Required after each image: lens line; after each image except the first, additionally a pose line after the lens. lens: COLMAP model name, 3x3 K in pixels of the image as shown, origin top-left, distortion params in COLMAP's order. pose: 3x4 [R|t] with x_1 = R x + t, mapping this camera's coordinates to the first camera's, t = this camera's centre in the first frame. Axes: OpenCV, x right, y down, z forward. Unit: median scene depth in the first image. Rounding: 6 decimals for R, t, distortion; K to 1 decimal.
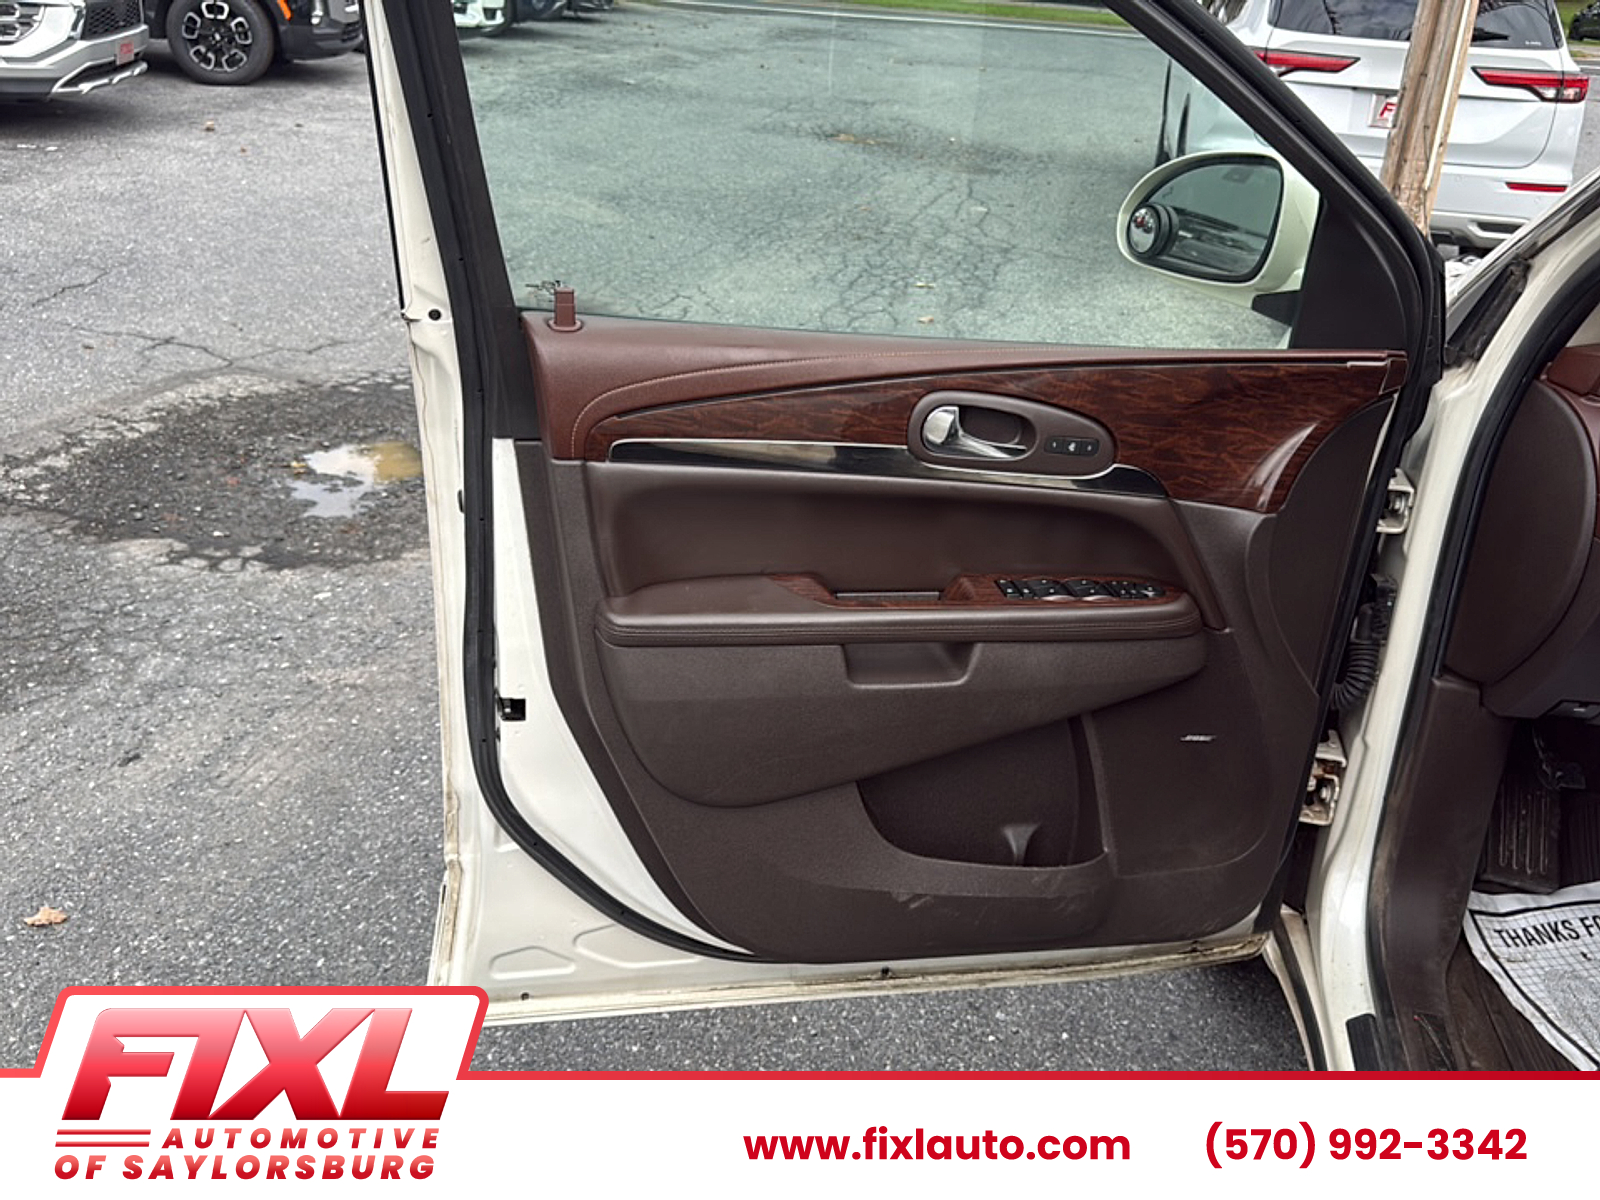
lens RADIAL K [[1448.8, 0, 837.8], [0, 1448.8, 593.5], [0, 0, 1]] dist [0.062080, -0.183064]
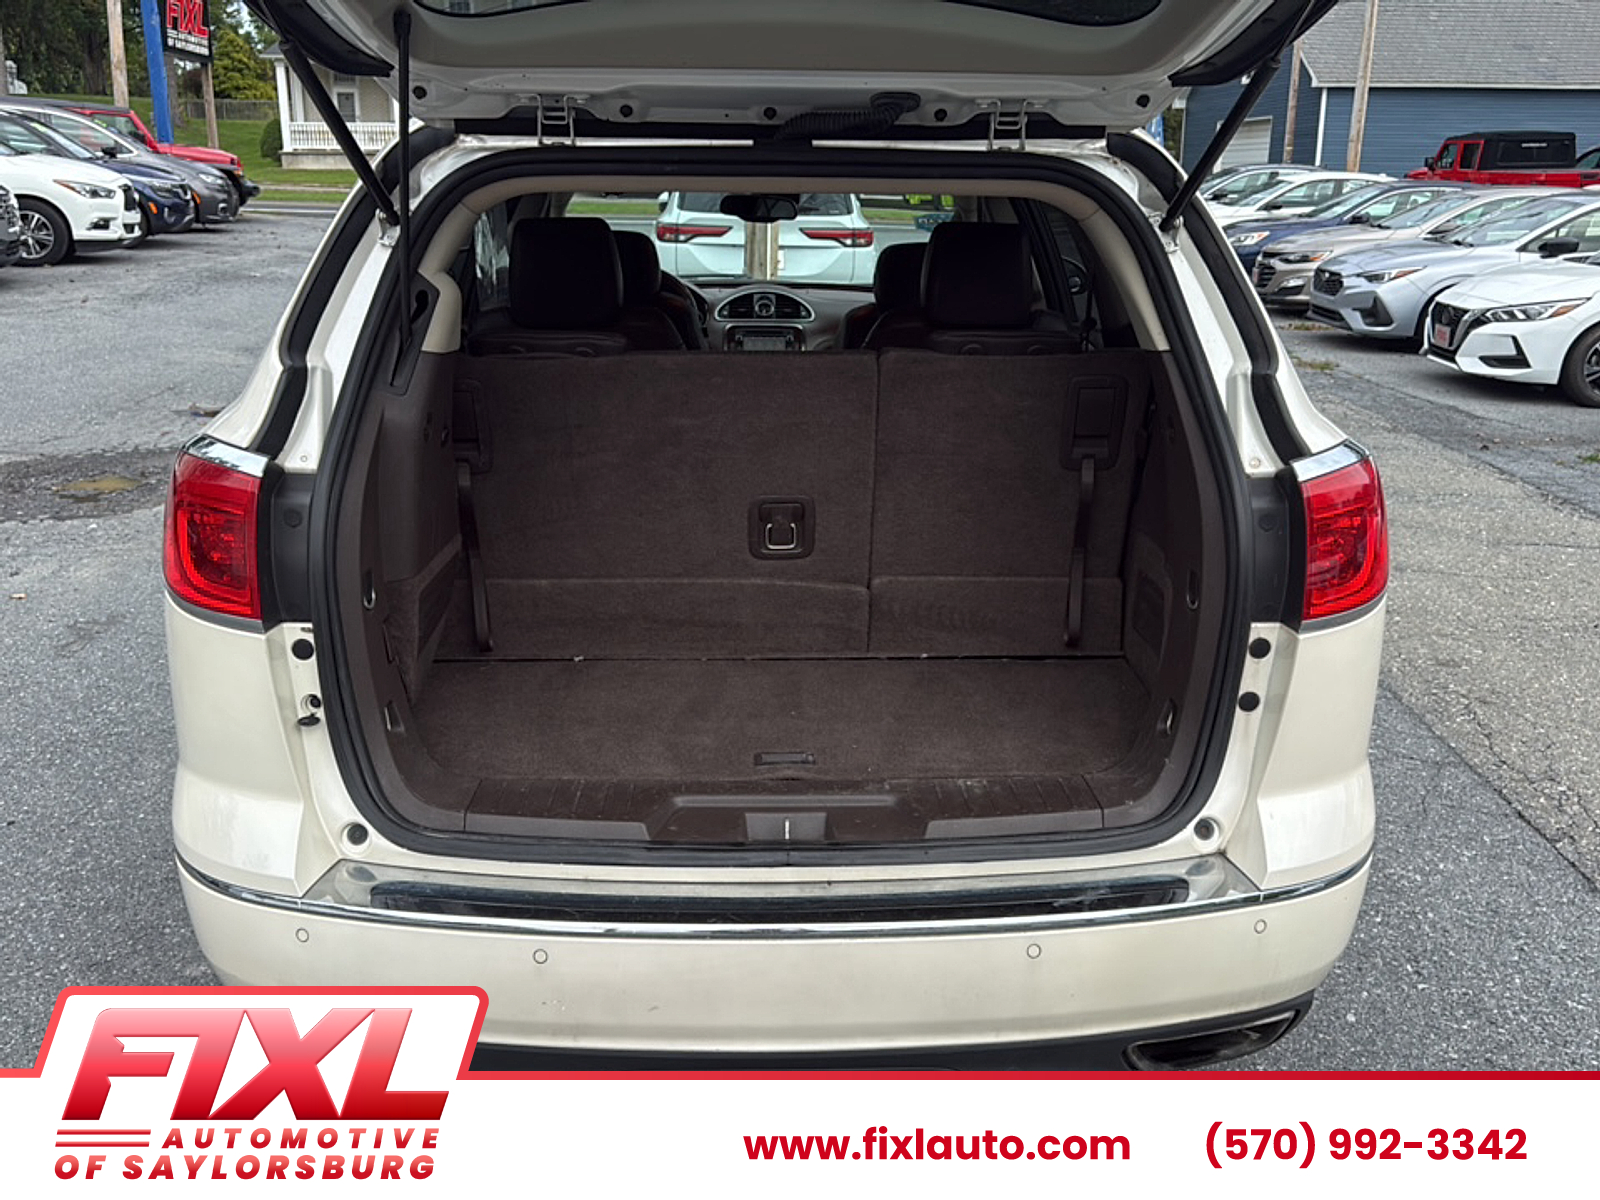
lens RADIAL K [[1448.8, 0, 837.8], [0, 1448.8, 593.5], [0, 0, 1]] dist [0.062080, -0.183064]
pose [[0.971337, -0.095710, 0.217589, 0.043000], [0.121488, 0.986664, -0.108331, 0.111941], [-0.204319, 0.131660, 0.970010, -0.270295]]
